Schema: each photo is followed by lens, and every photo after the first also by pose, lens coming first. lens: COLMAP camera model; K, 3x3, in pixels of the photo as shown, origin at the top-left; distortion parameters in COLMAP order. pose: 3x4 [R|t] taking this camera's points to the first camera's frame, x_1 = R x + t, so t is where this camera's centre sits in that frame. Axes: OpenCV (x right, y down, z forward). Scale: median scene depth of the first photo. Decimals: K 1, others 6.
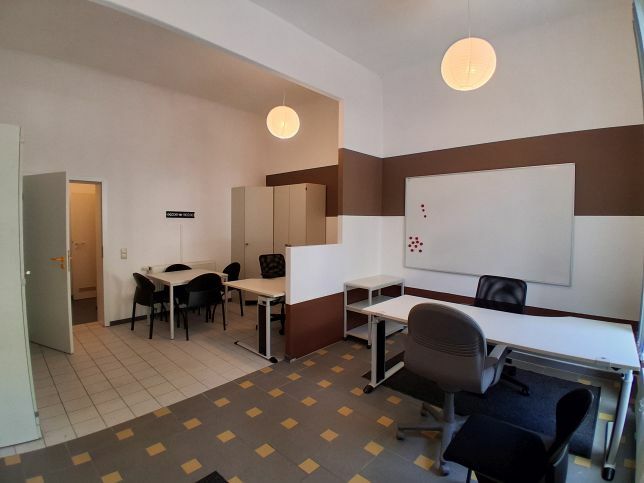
lens RADIAL K [[317.8, 0, 320.9], [0, 317.8, 238.4], [0, 0, 1]] dist [-0.036596, -0.002300]
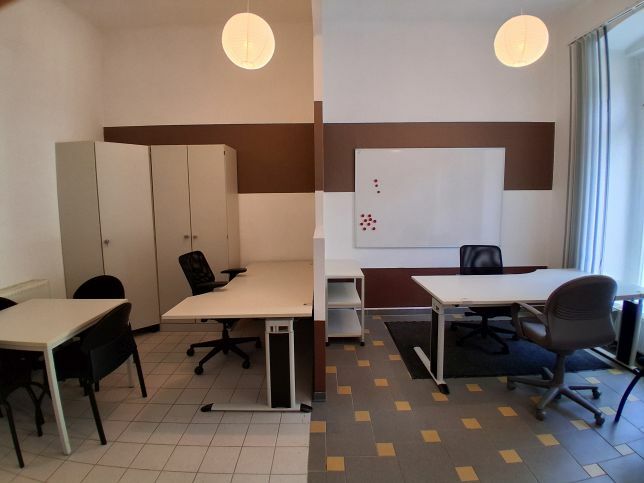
lens RADIAL K [[317.8, 0, 321.3], [0, 317.8, 238.2], [0, 0, 1]] dist [-0.036596, -0.002300]
pose [[0.734868, -0.096794, 0.671267, -0.448332], [0.053850, 0.994966, 0.084518, -0.021373], [-0.676069, -0.025962, 0.736381, 0.415930]]
